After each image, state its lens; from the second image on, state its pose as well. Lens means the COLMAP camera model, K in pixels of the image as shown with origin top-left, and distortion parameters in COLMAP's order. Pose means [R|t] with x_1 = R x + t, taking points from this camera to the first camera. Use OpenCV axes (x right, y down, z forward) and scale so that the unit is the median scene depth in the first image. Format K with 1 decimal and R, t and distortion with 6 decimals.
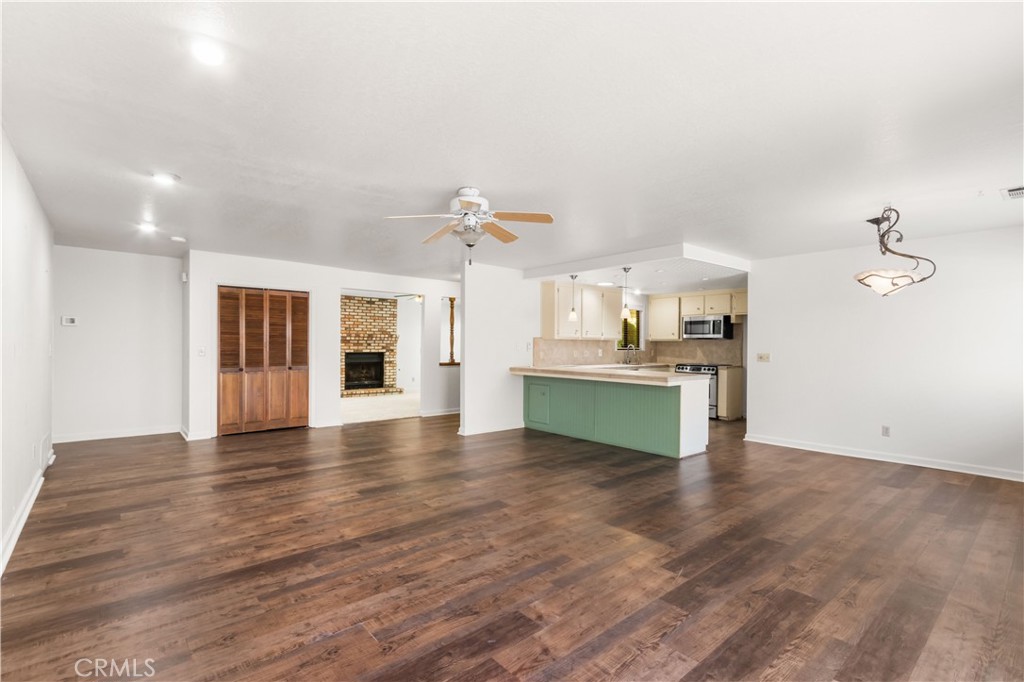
lens RADIAL K [[462.1, 0, 503.1], [0, 462.1, 352.3], [0, 0, 1]] dist [-0.035045, 0.000081]
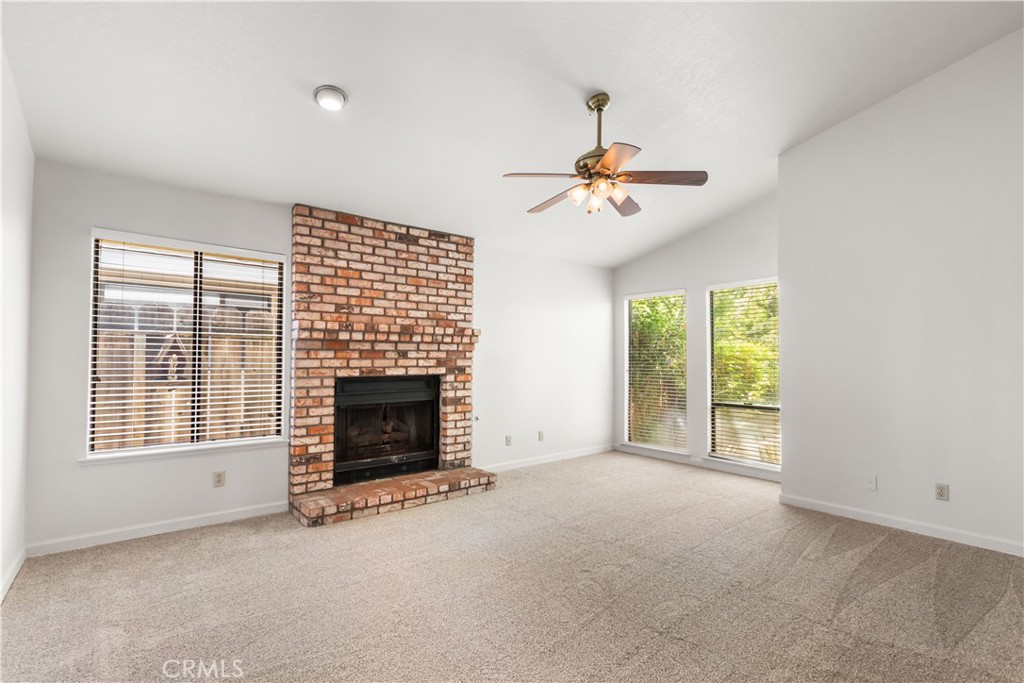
lens RADIAL K [[481.1, 0, 506.3], [0, 481.1, 357.0], [0, 0, 1]] dist [0.000049, 0.000166]
pose [[0.999704, -0.002232, -0.024209, -0.197091], [0.001717, 0.999772, -0.021274, -0.006371], [0.024251, 0.021226, 0.999481, 0.612884]]
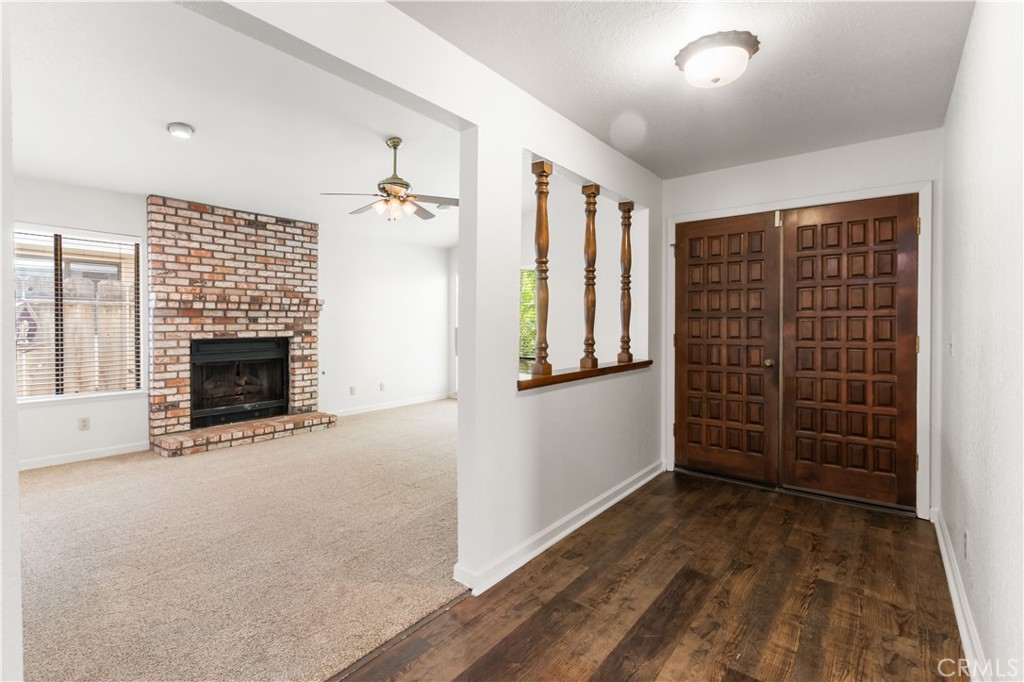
lens RADIAL K [[480.7, 0, 509.8], [0, 480.7, 335.0], [0, 0, 1]] dist [-0.001165, -0.000587]
pose [[0.977157, -0.010809, 0.212244, -0.146904], [0.009277, 0.999923, 0.008215, -0.004083], [-0.212316, -0.006058, 0.977182, 0.491434]]
